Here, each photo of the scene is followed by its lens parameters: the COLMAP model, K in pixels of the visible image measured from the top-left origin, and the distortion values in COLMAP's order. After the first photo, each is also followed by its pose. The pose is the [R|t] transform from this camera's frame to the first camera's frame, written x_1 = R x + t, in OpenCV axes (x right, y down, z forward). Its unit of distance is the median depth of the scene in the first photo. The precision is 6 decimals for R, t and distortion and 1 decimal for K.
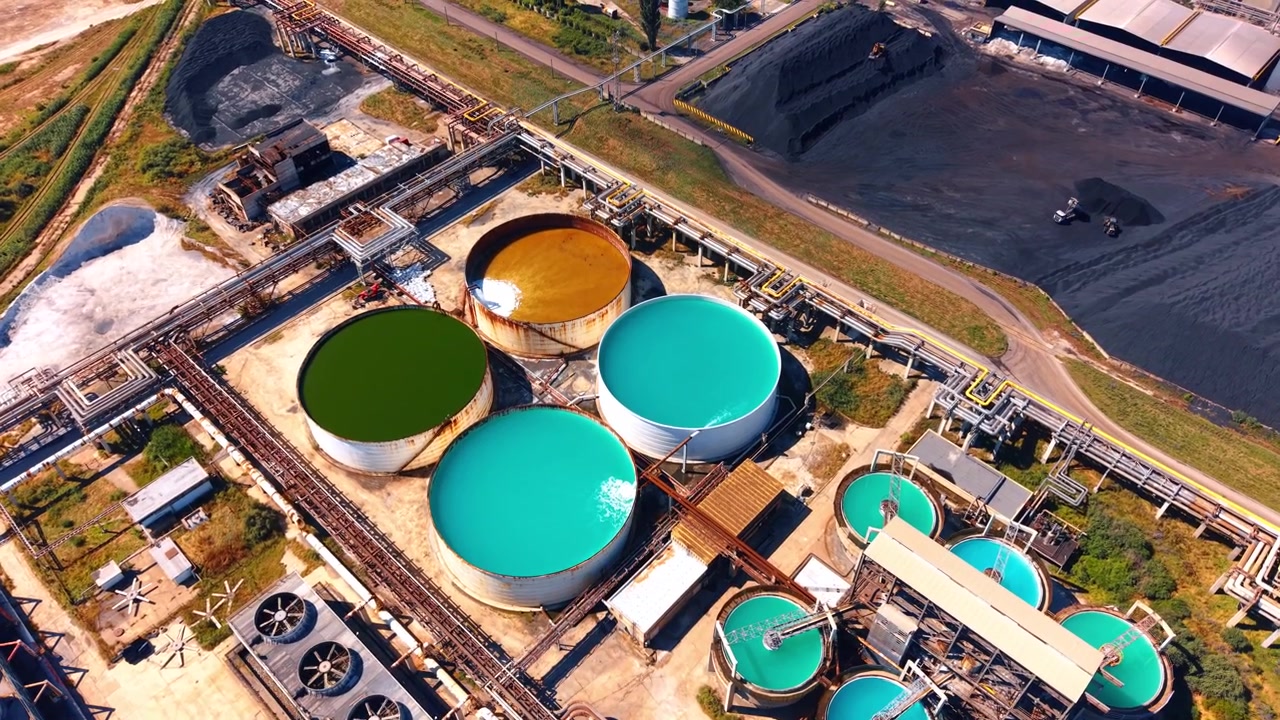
lens RADIAL K [[925.2, 0, 640.0], [0, 925.2, 360.0], [0, 0, 1]] dist [0.019851, 0.000227]
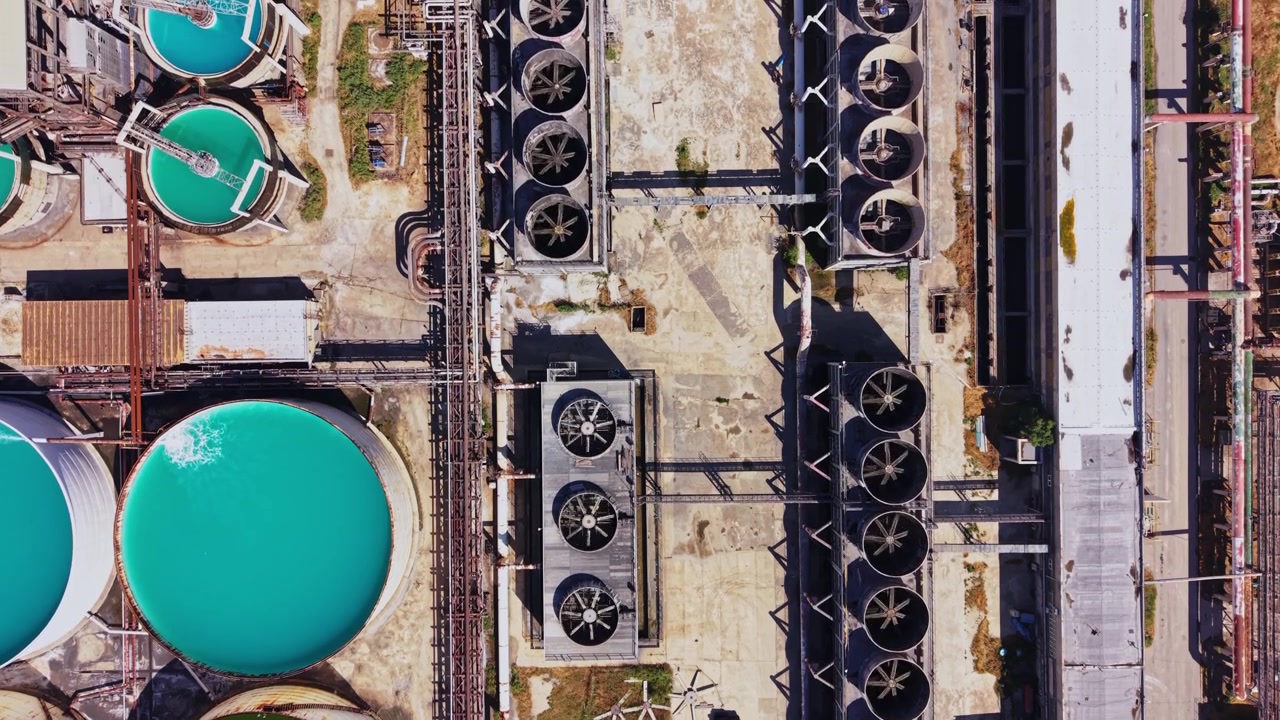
lens RADIAL K [[925.2, 0, 640.0], [0, 925.2, 360.0], [0, 0, 1]] dist [0.019851, 0.000227]
pose [[-0.691222, -0.722589, 0.008787, -0.244412], [0.541446, -0.509811, 0.668528, -0.129697], [-0.478591, 0.466859, 0.743635, 0.239314]]
